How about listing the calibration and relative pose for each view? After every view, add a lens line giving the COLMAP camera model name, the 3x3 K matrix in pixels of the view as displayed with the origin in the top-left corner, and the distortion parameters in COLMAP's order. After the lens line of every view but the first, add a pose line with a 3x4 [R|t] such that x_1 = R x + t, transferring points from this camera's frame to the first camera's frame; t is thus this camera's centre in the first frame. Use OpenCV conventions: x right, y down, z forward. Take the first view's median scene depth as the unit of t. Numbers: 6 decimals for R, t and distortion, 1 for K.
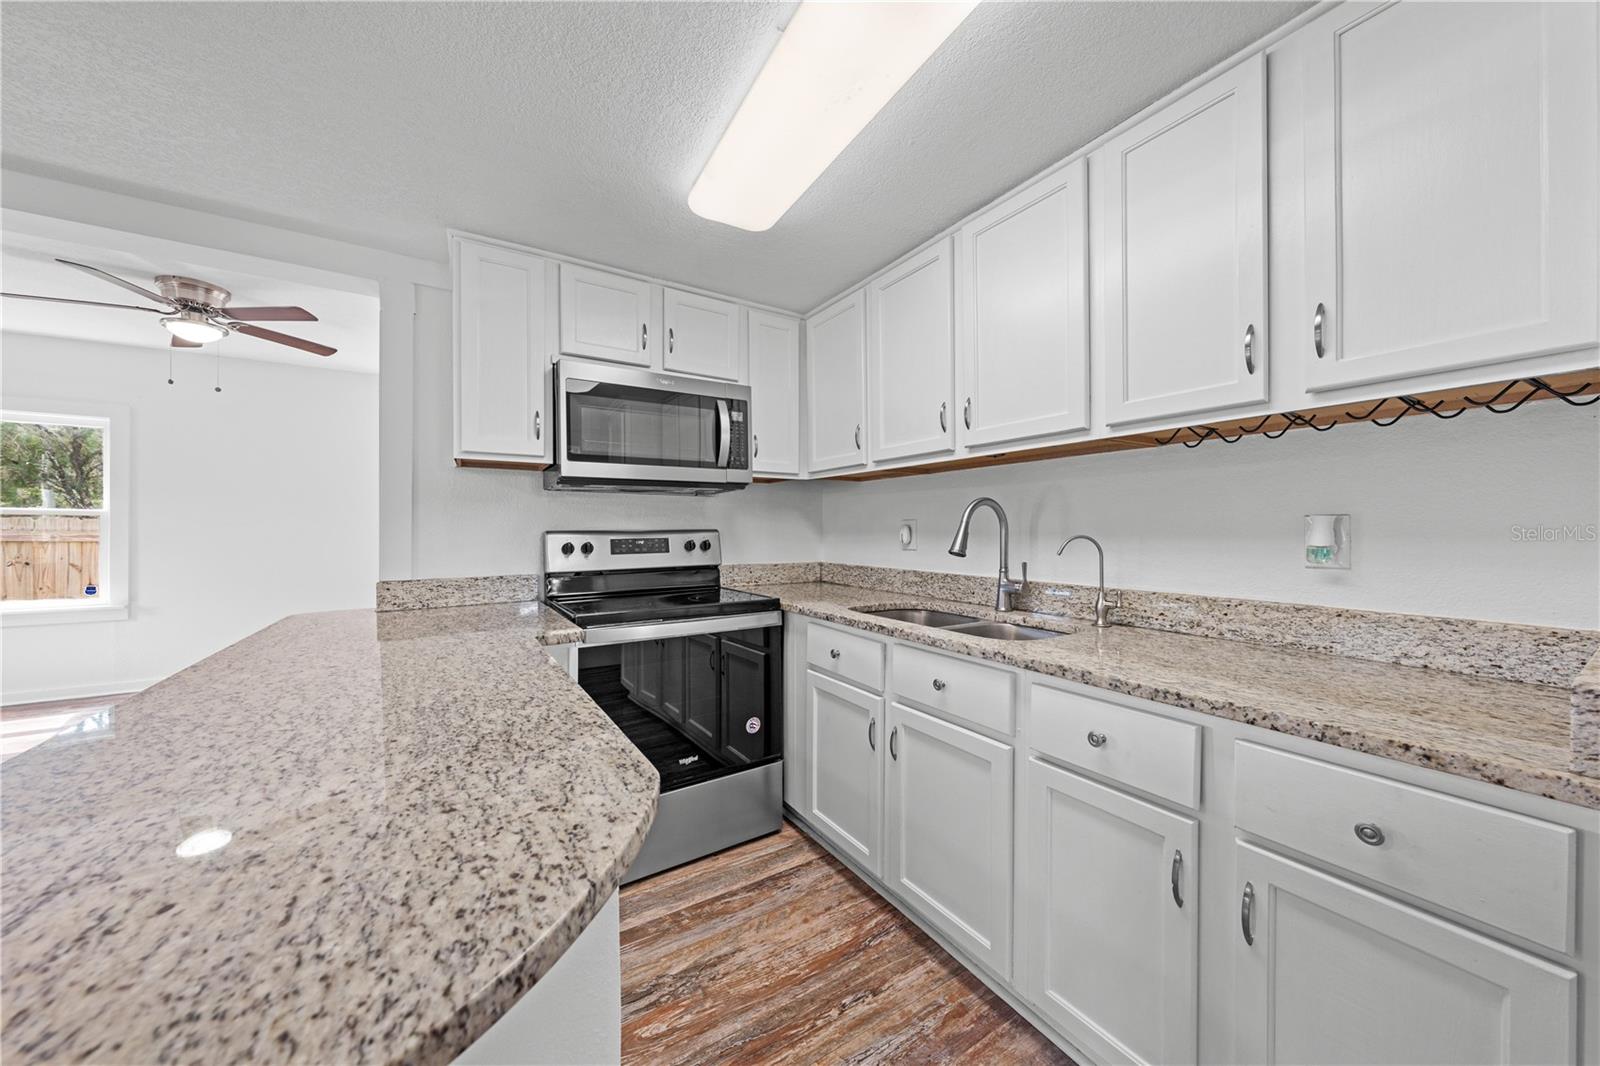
lens RADIAL K [[547.7, 0, 803.6], [0, 547.7, 531.3], [0, 0, 1]] dist [-0.000750, -0.000056]
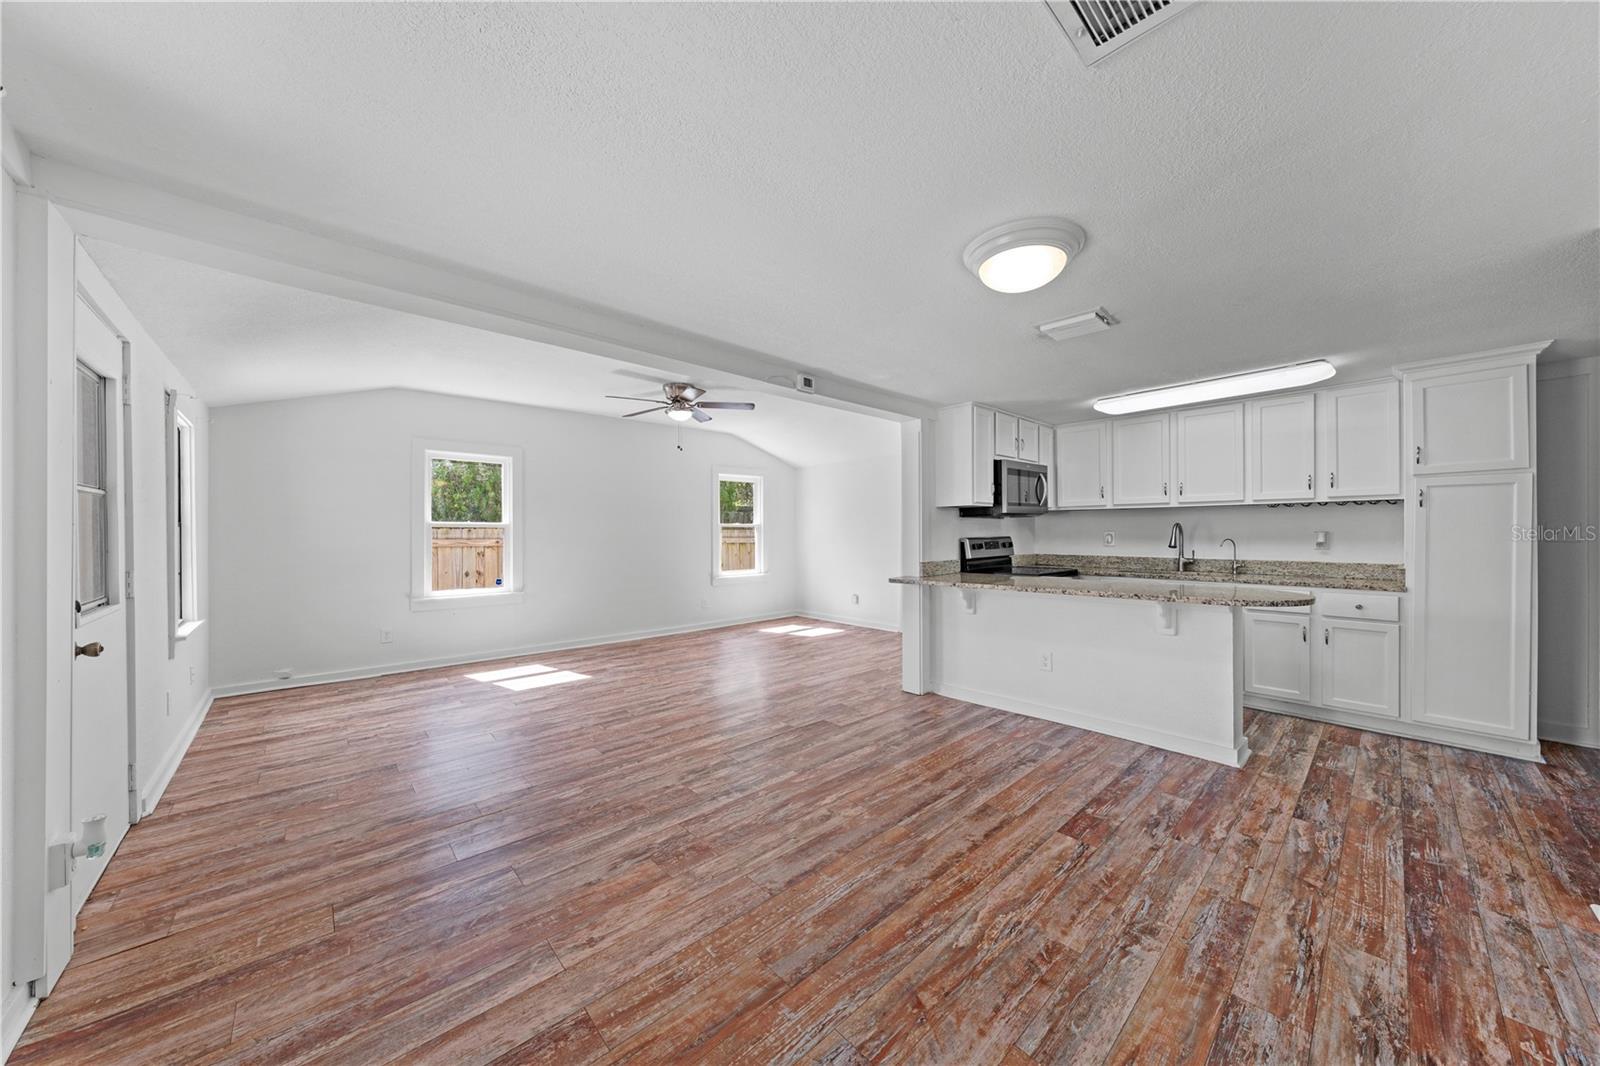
lens RADIAL K [[539.7, 0, 801.6], [0, 539.7, 532.7], [0, 0, 1]] dist [-0.002147, 0.000413]
pose [[0.985079, -0.003595, 0.172065, -1.634869], [0.003998, 0.999990, -0.001998, -0.021630], [-0.172056, 0.002656, 0.985084, -0.989881]]
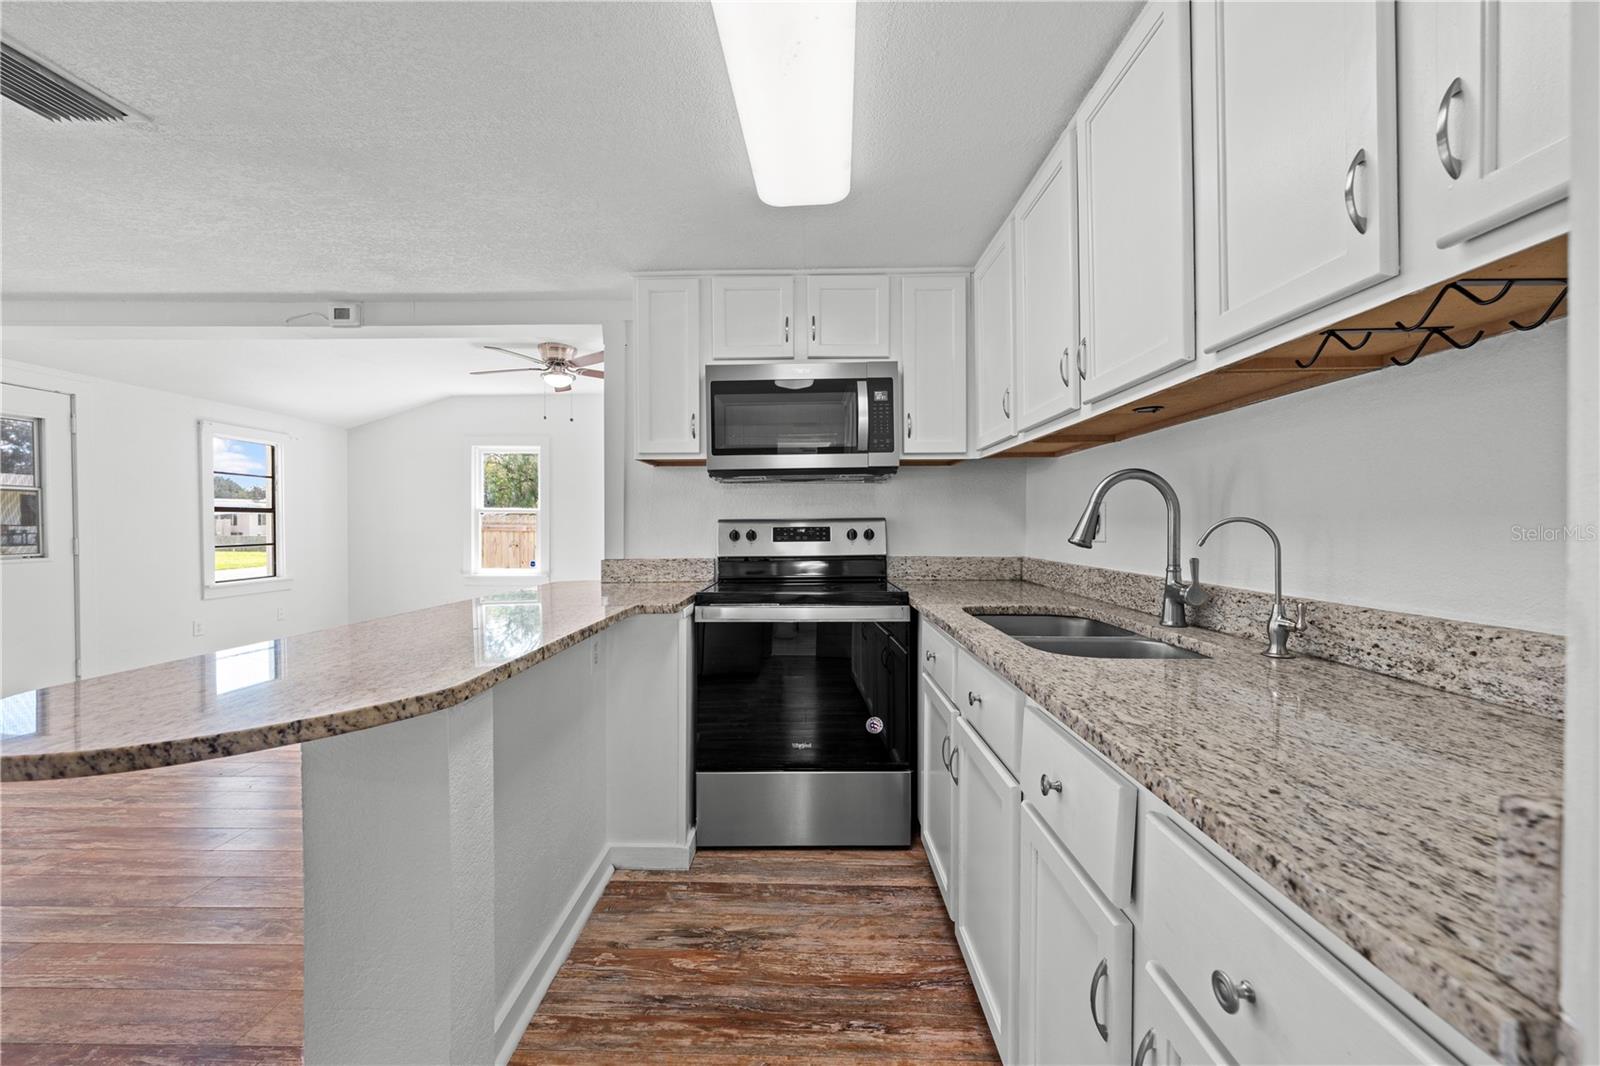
lens RADIAL K [[604.5, 0, 796.2], [0, 604.5, 529.6], [0, 0, 1]] dist [-0.001360, -0.000020]
pose [[0.833136, 0.002519, -0.553062, 0.396651], [0.000650, 0.999984, 0.005534, 0.015211], [0.553067, -0.004970, 0.833122, 0.072652]]
